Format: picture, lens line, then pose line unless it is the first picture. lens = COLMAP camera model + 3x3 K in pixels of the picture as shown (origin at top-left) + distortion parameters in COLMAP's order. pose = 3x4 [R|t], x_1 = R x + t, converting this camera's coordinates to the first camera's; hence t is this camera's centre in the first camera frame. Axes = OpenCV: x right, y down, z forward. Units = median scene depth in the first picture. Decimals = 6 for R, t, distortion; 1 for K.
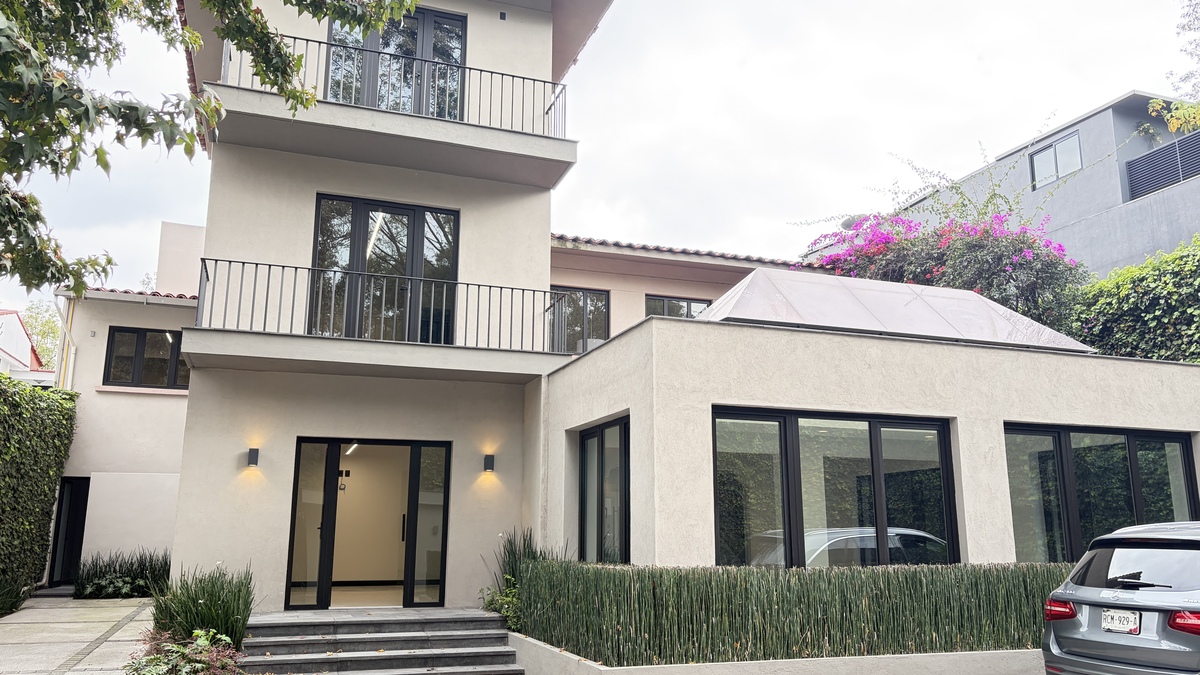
lens RADIAL K [[896.9, 0, 599.7], [0, 896.9, 335.6], [0, 0, 1]] dist [0.028906, -0.000493]
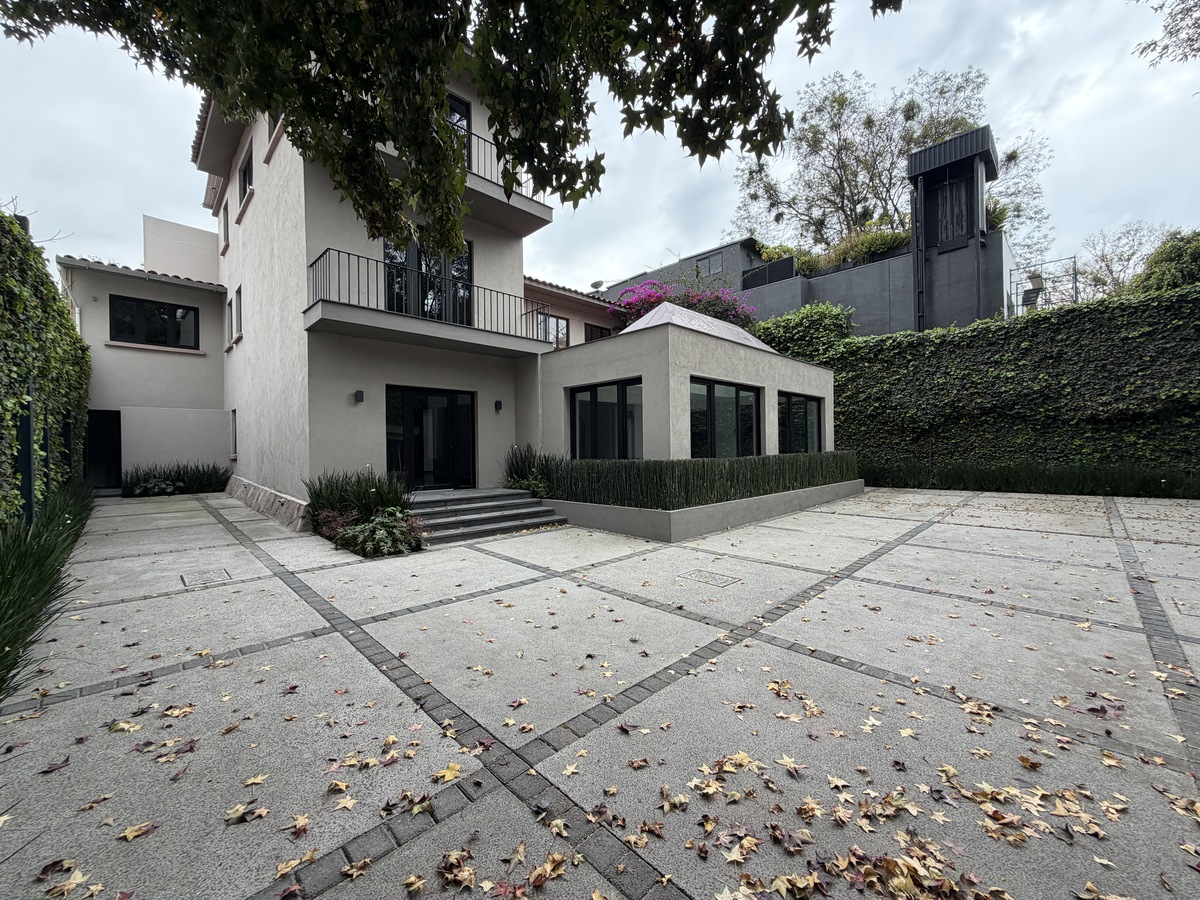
lens RADIAL K [[477.6, 0, 600.3], [0, 477.6, 450.2], [0, 0, 1]] dist [-0.002388, 0.000516]
pose [[0.909978, -0.013379, 0.414440, -0.317891], [-0.075371, 0.977492, 0.197048, 0.034979], [-0.407748, -0.210546, 0.888488, 0.119149]]
